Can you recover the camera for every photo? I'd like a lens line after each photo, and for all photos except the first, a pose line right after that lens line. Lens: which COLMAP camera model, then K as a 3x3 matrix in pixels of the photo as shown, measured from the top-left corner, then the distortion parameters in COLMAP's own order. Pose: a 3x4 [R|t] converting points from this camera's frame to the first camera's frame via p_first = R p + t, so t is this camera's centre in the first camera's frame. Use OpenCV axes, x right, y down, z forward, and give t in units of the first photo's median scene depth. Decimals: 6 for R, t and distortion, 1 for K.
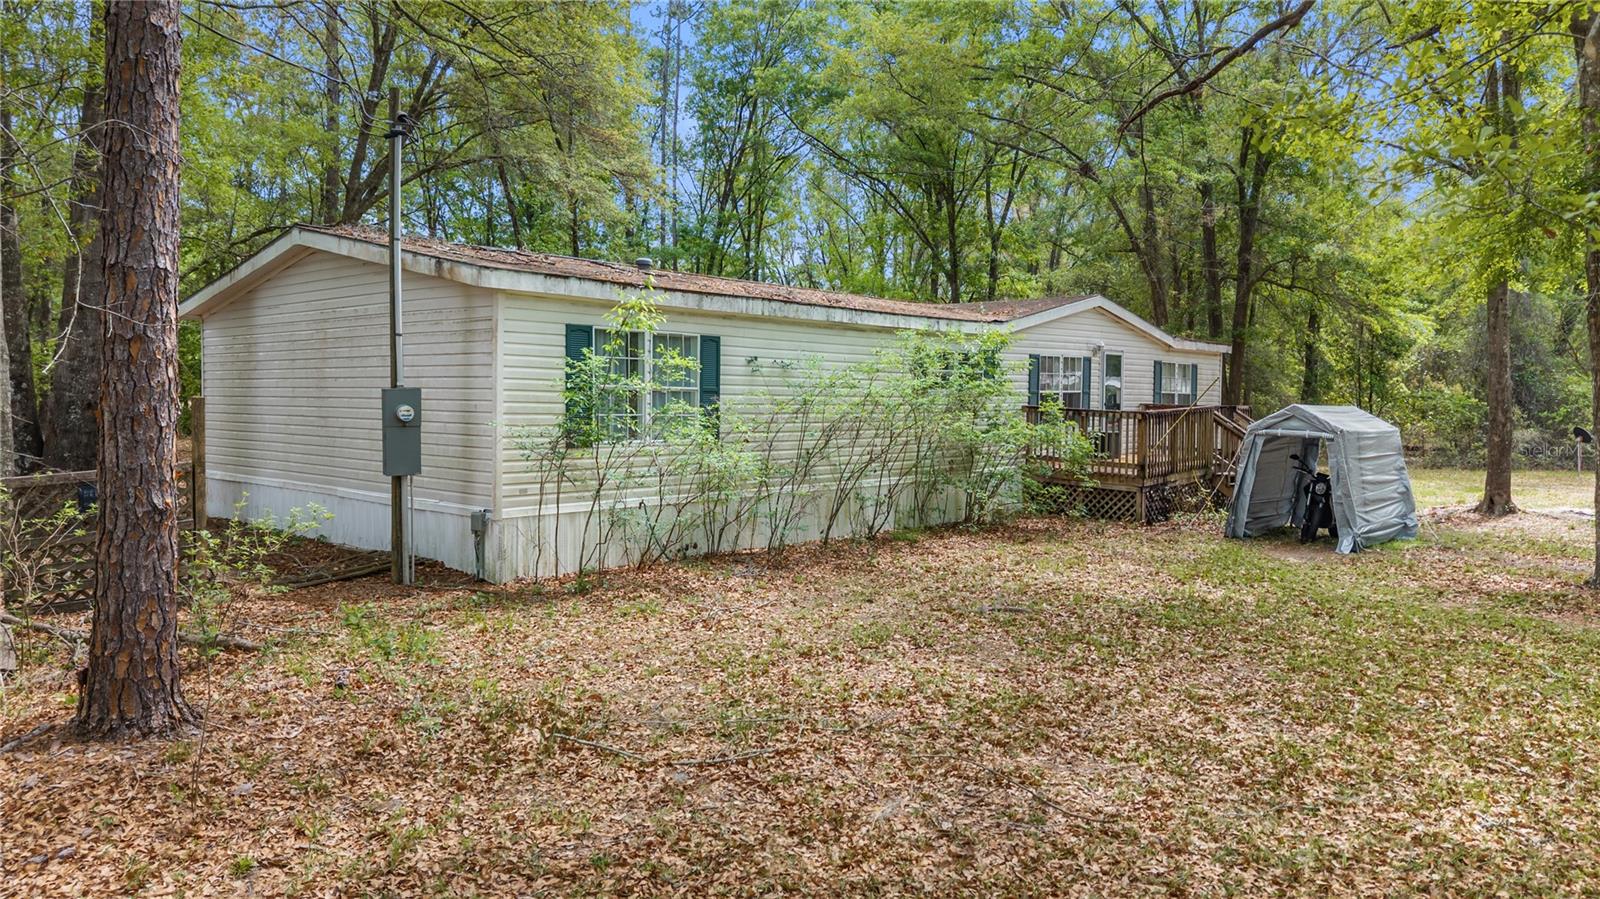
lens RADIAL K [[1116.1, 0, 800.0], [0, 1116.1, 449.5], [0, 0, 1]] dist [0.024809, 0.001001]
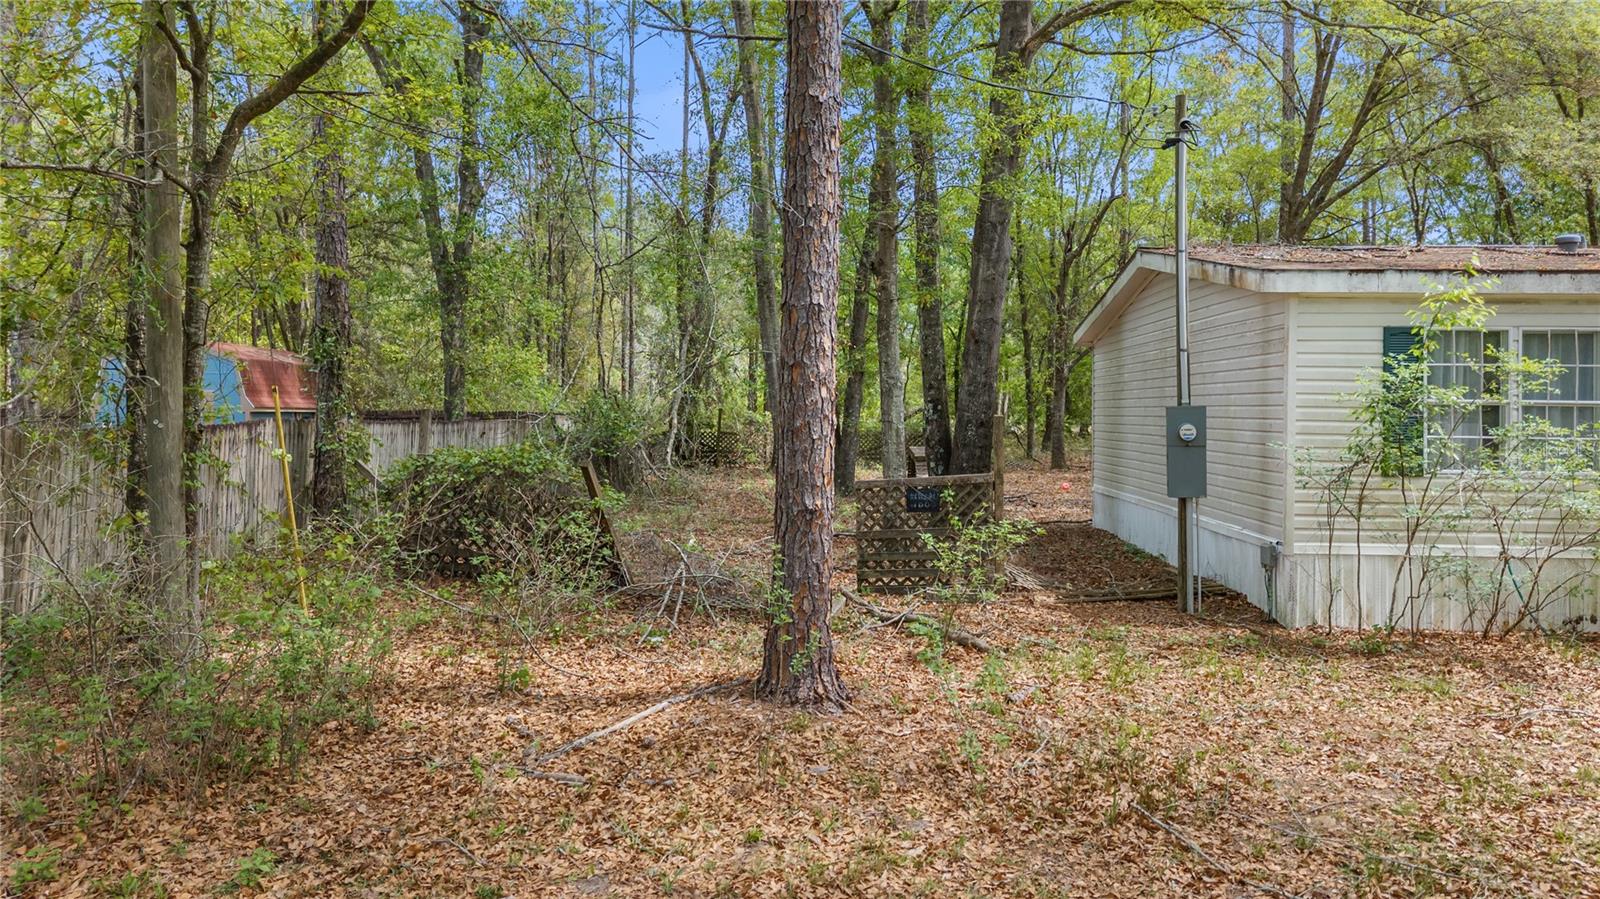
lens RADIAL K [[1100.0, 0, 799.0], [0, 1100.0, 422.5], [0, 0, 1]] dist [0.104061, -0.078455]
pose [[0.638412, 0.002744, -0.769690, 0.171874], [-0.036279, 0.998989, -0.026530, -0.003685], [0.768839, 0.044861, 0.637867, 0.147973]]
